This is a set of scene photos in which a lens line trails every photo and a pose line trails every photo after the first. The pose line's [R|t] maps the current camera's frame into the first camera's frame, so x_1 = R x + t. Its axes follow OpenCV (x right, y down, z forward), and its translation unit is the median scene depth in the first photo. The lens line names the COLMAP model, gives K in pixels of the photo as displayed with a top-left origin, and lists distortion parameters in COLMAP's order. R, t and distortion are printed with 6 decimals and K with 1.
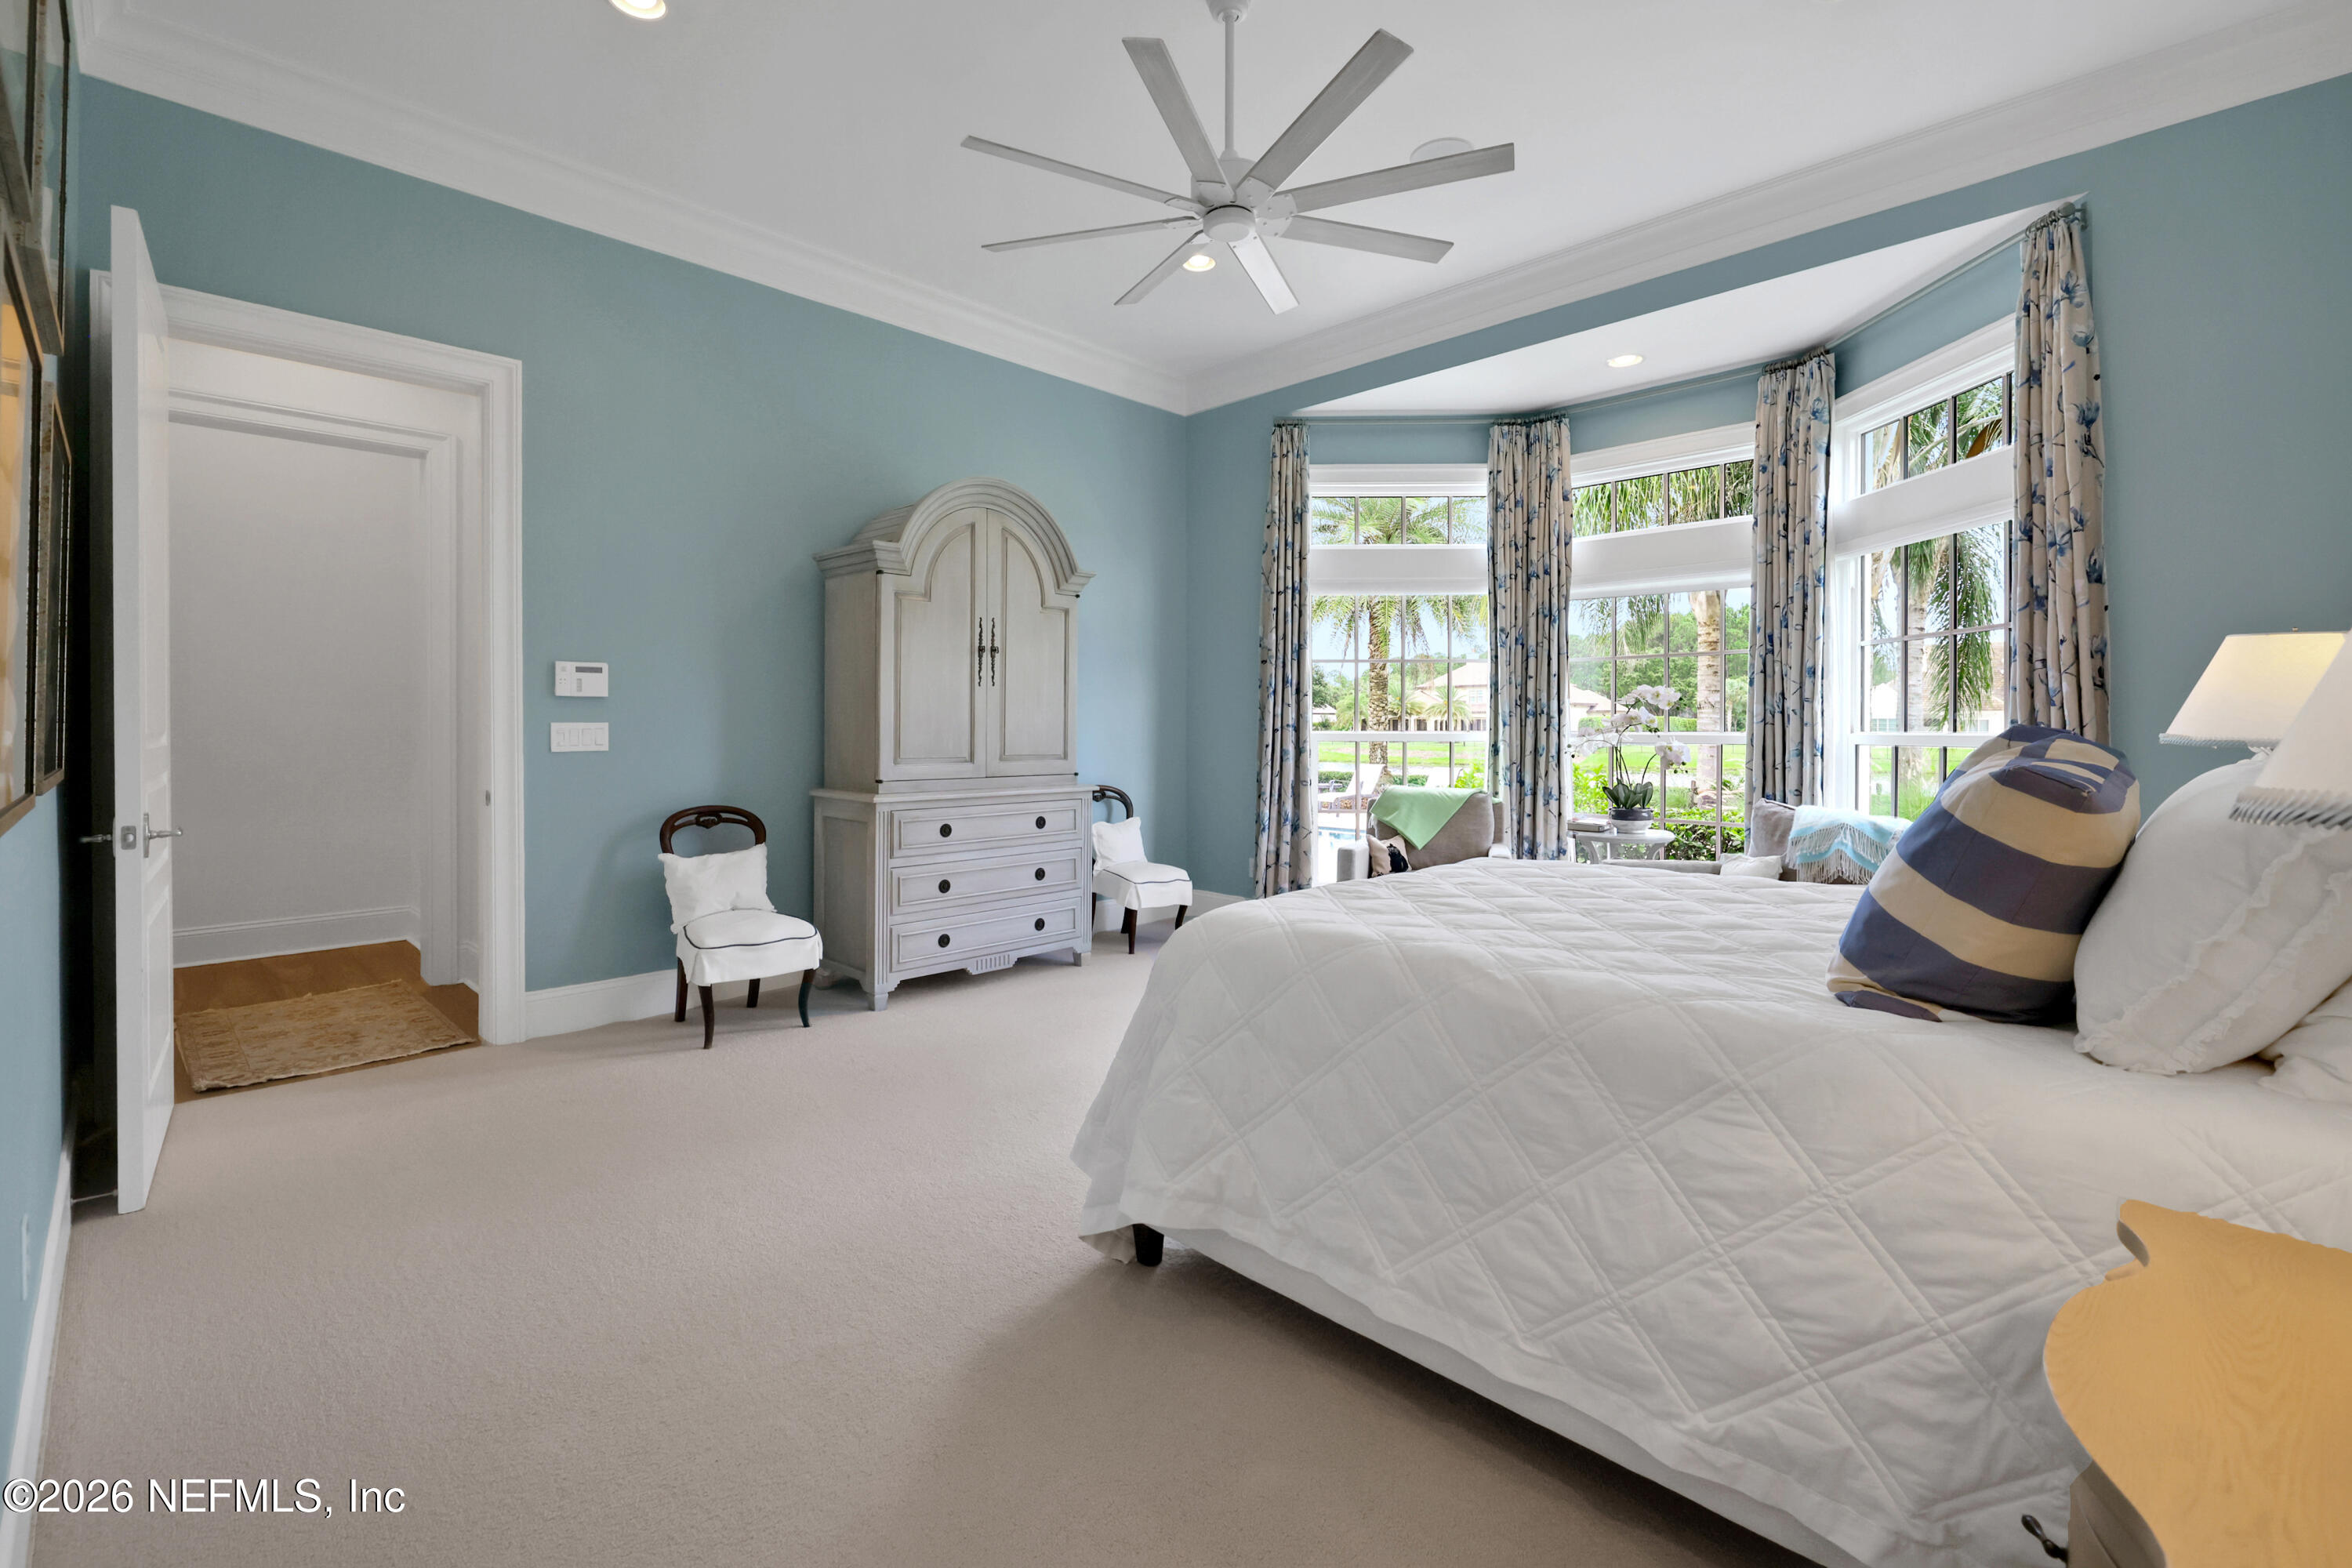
lens RADIAL K [[993.8, 0, 1171.3], [0, 993.8, 733.5], [0, 0, 1]] dist [-0.001359, -0.000139]
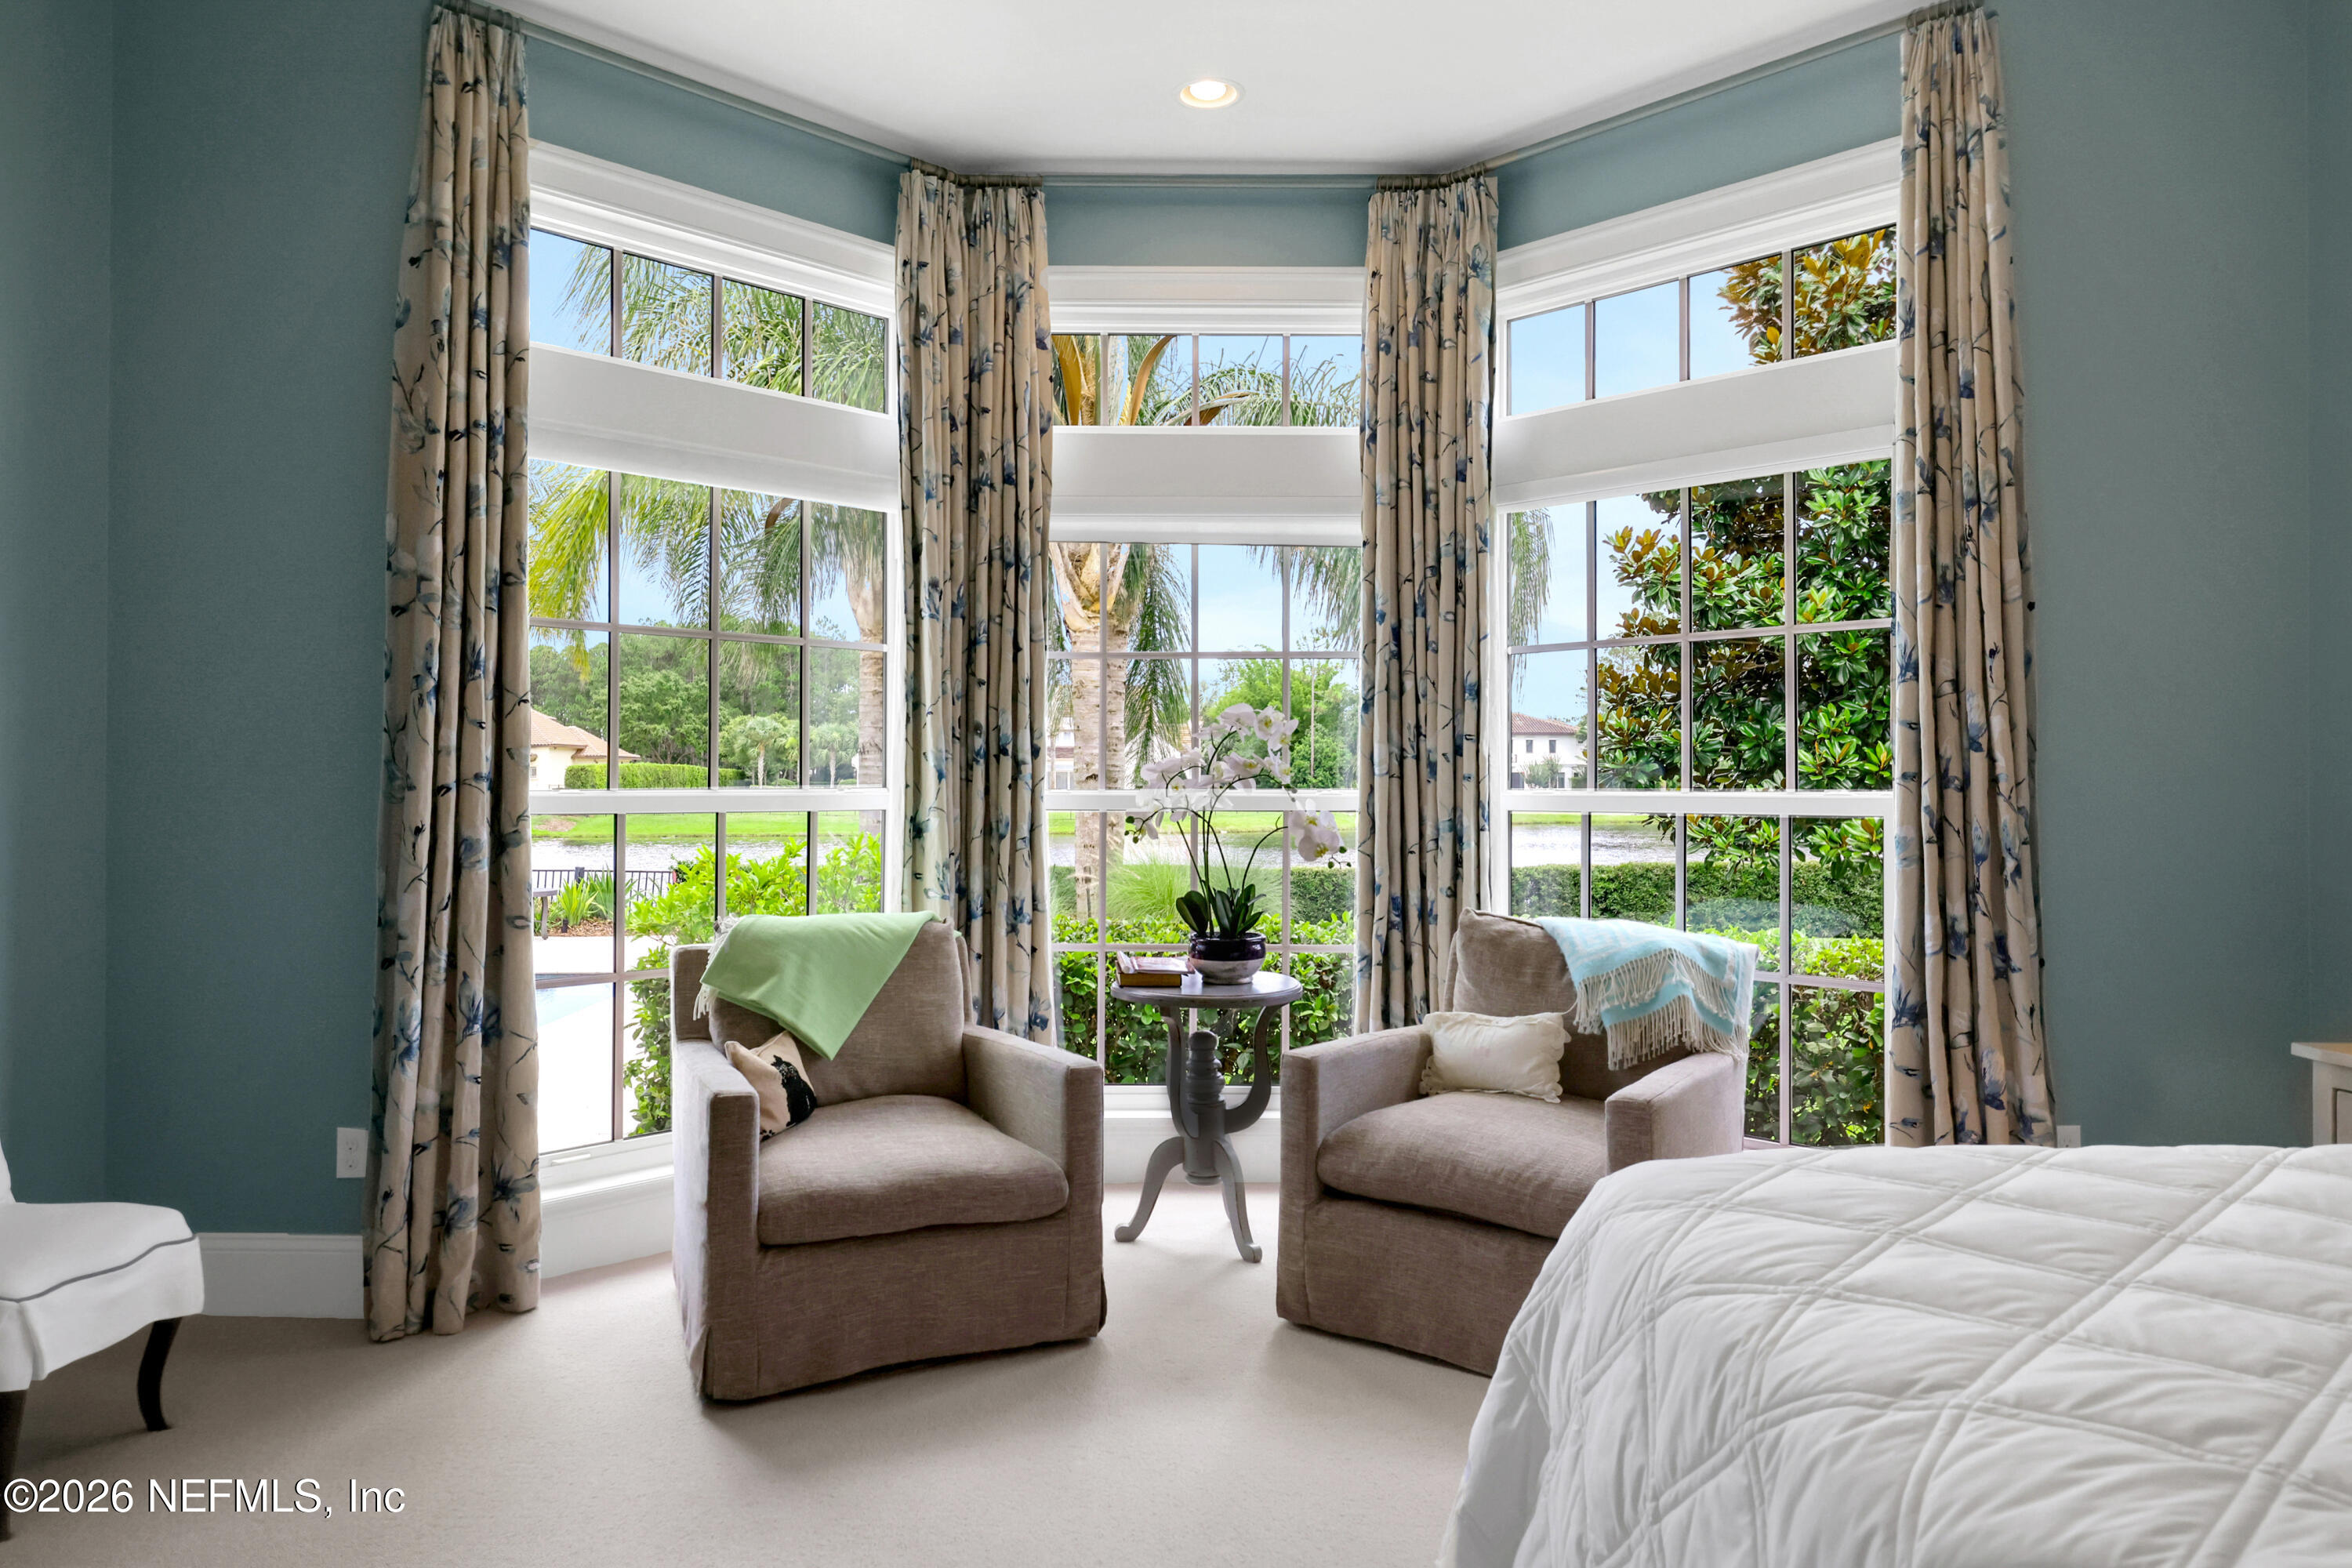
lens RADIAL K [[1465.8, 0, 1172.4], [0, 1465.8, 768.0], [0, 0, 1]] dist [0.000173, 0.000456]
pose [[0.714568, 0.007657, 0.699524, -0.091409], [0.002172, 0.999911, -0.013163, -0.003384], [-0.699562, 0.010925, 0.714488, 0.403009]]
